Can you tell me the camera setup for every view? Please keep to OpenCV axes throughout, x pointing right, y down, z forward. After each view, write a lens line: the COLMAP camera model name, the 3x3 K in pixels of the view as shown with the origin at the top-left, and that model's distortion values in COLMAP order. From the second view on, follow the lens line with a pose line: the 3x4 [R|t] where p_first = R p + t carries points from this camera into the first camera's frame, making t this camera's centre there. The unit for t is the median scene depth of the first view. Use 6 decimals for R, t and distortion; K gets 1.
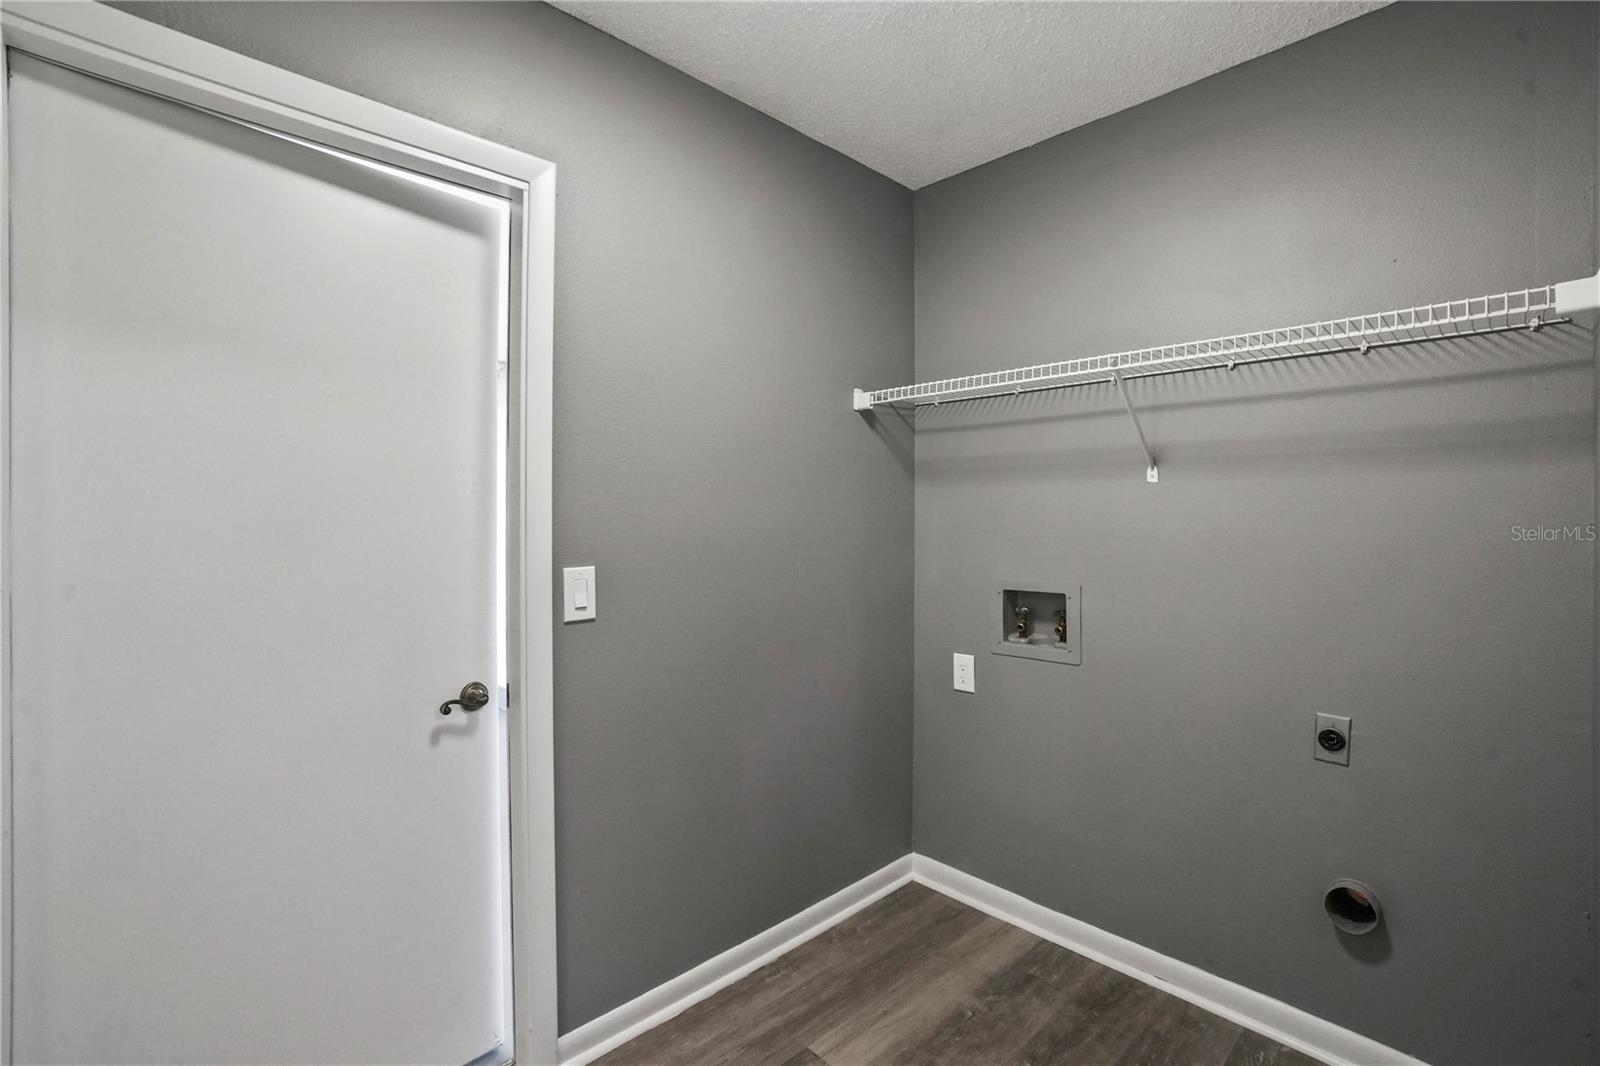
lens RADIAL K [[724.5, 0, 795.7], [0, 724.5, 516.8], [0, 0, 1]] dist [-0.079047, 0.024677]
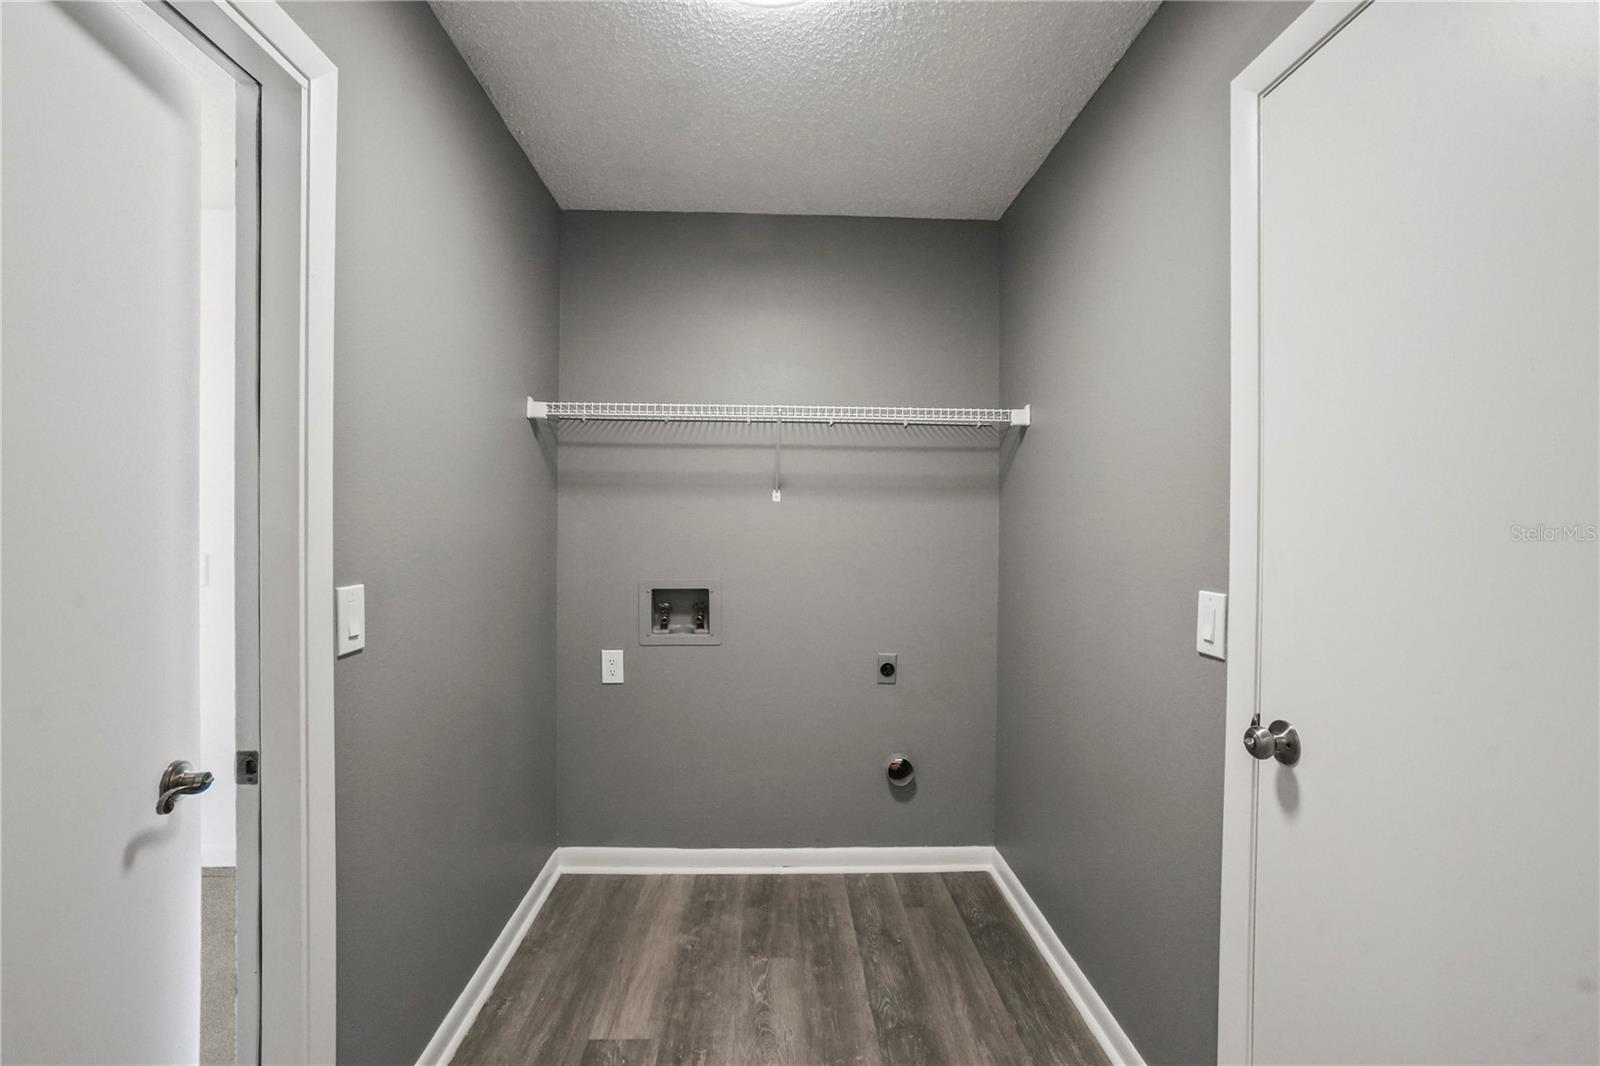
lens RADIAL K [[713.4, 0, 800.0], [0, 713.4, 533.0], [0, 0, 1]] dist [-0.063854, 0.022550]
pose [[0.637953, -0.000176, 0.770076, -0.497516], [-0.009897, 0.999916, 0.008427, -0.000870], [-0.770012, -0.012998, 0.637897, 0.100482]]
